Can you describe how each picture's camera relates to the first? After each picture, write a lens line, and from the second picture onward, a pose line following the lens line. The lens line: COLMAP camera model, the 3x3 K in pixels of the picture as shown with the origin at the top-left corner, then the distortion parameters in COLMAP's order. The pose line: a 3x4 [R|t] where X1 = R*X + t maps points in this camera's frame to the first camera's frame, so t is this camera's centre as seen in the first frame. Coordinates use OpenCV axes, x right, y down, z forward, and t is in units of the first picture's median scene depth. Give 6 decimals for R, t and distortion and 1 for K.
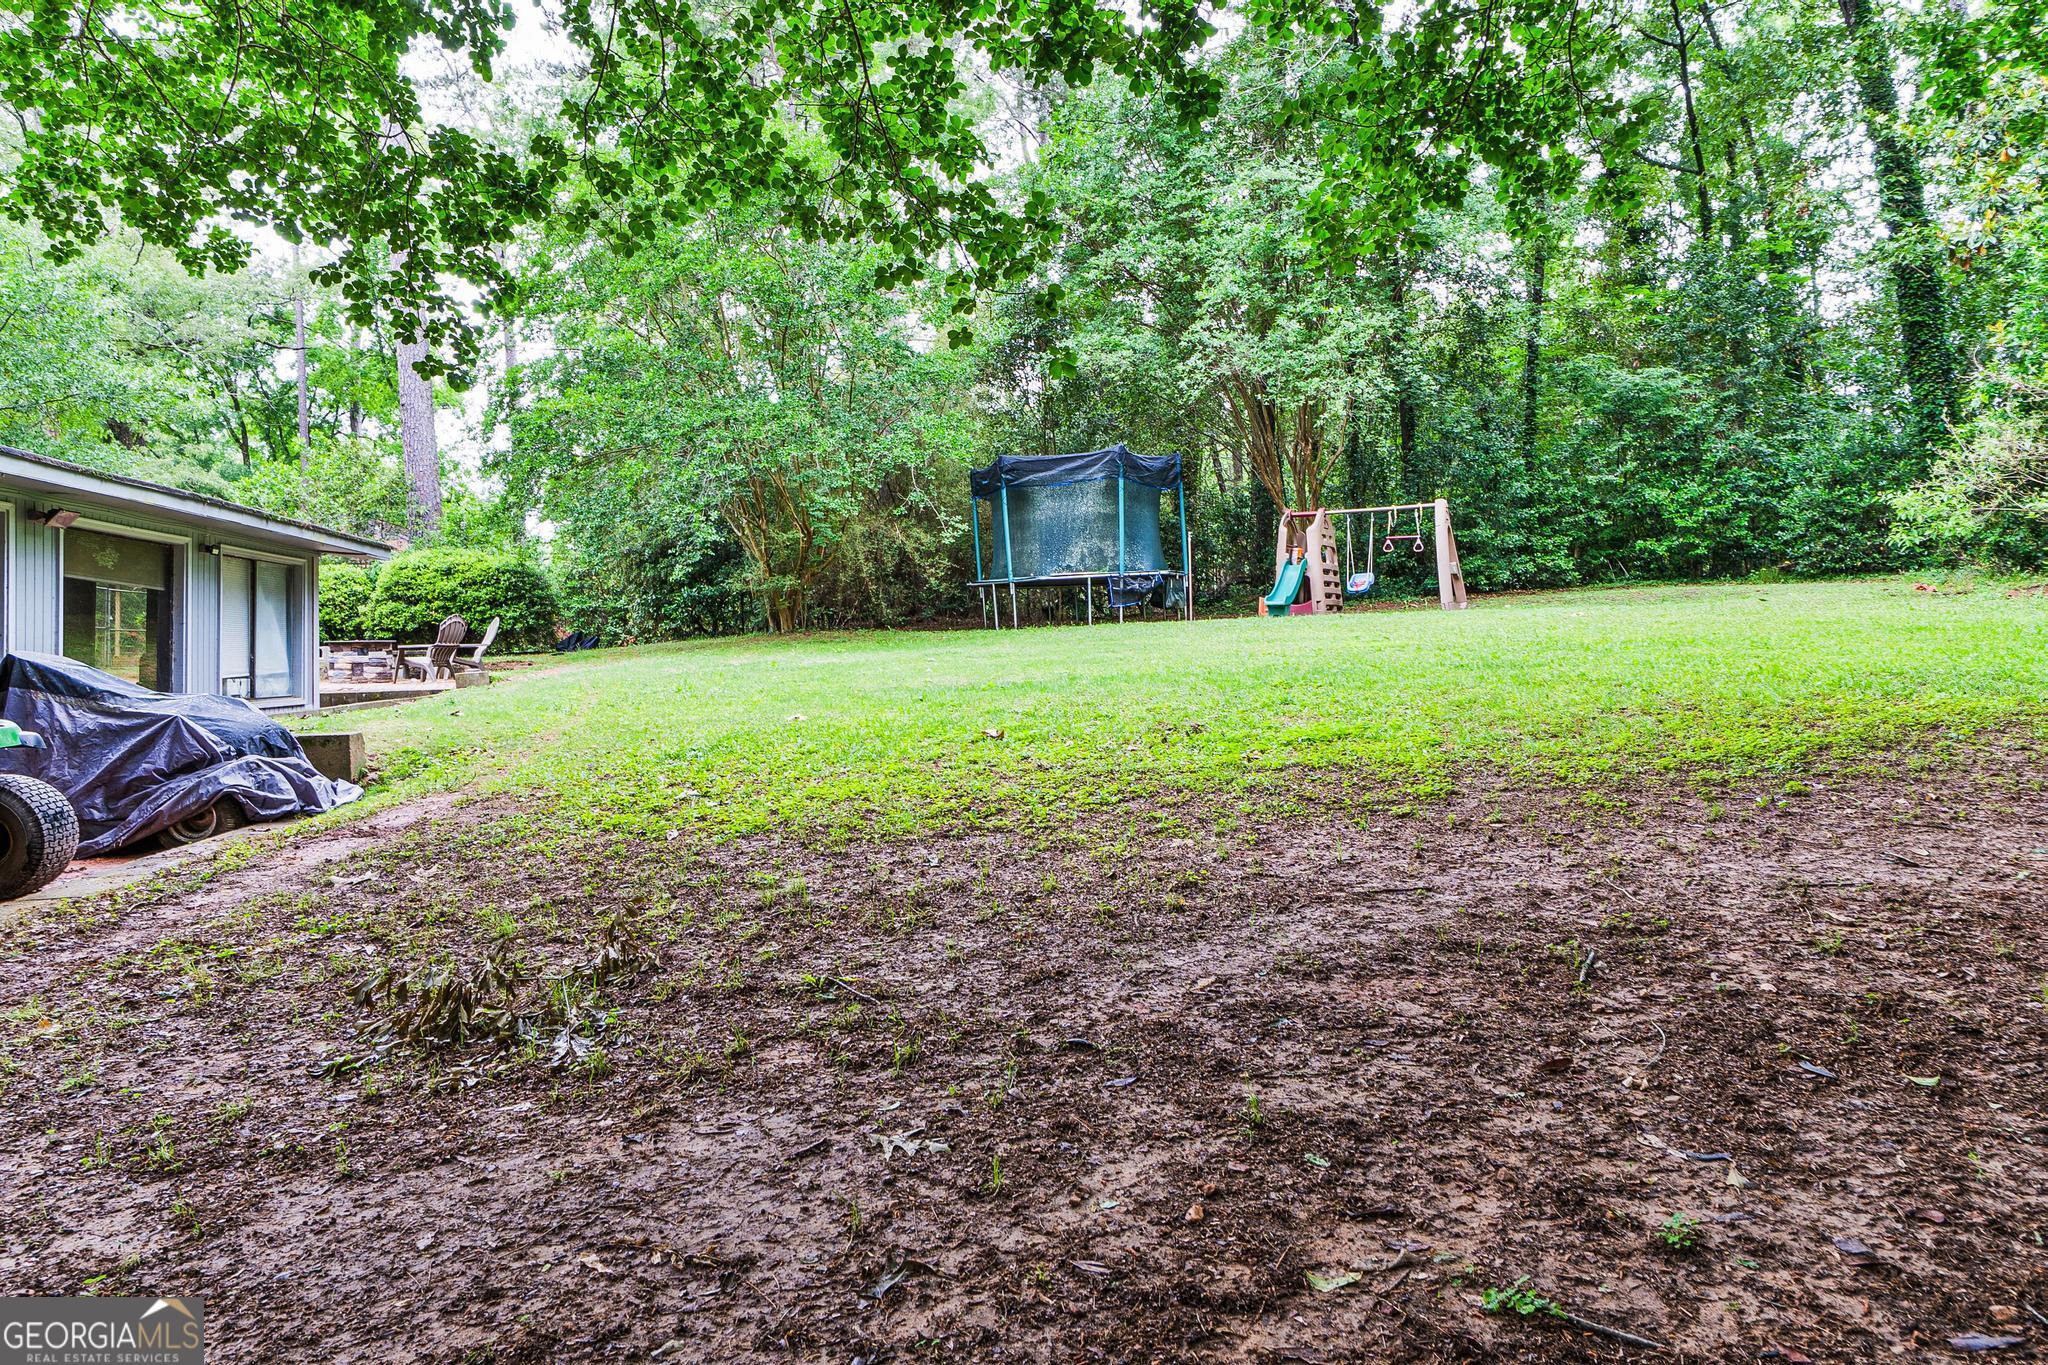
lens RADIAL K [[1251.4, 0, 1023.3], [0, 1251.4, 689.7], [0, 0, 1]] dist [-0.043326, -0.002700]
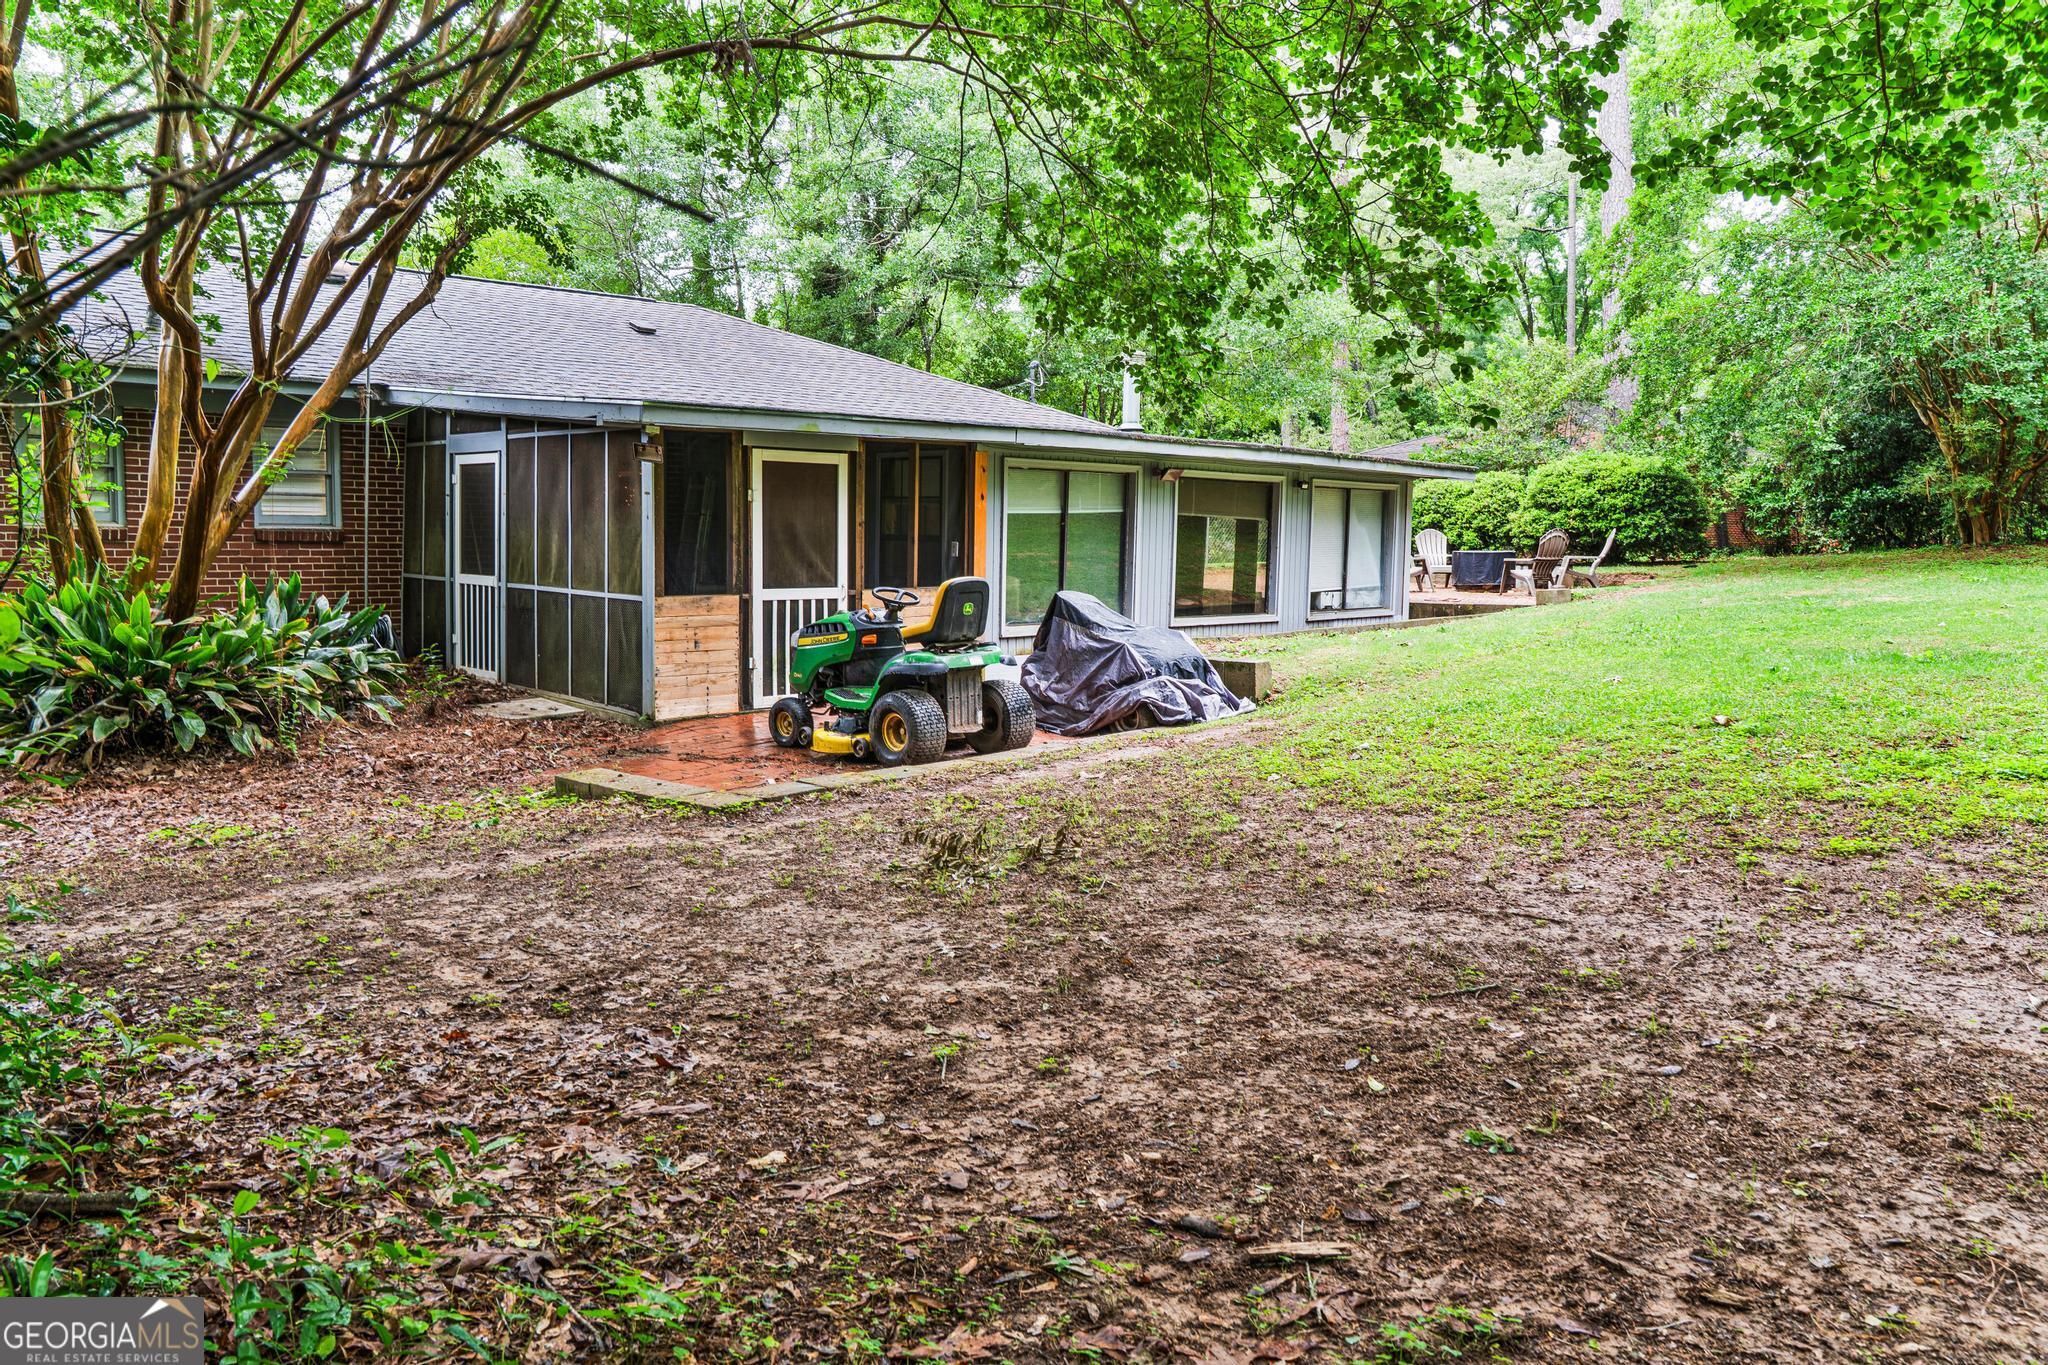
lens RADIAL K [[1416.3, 0, 1028.0], [0, 1416.3, 668.0], [0, 0, 1]] dist [-0.009996, 0.000510]
pose [[0.596234, 0.085609, -0.798233, 0.347714], [-0.029766, 0.995972, 0.084582, -0.054210], [0.802259, -0.026670, 0.596380, -0.045382]]
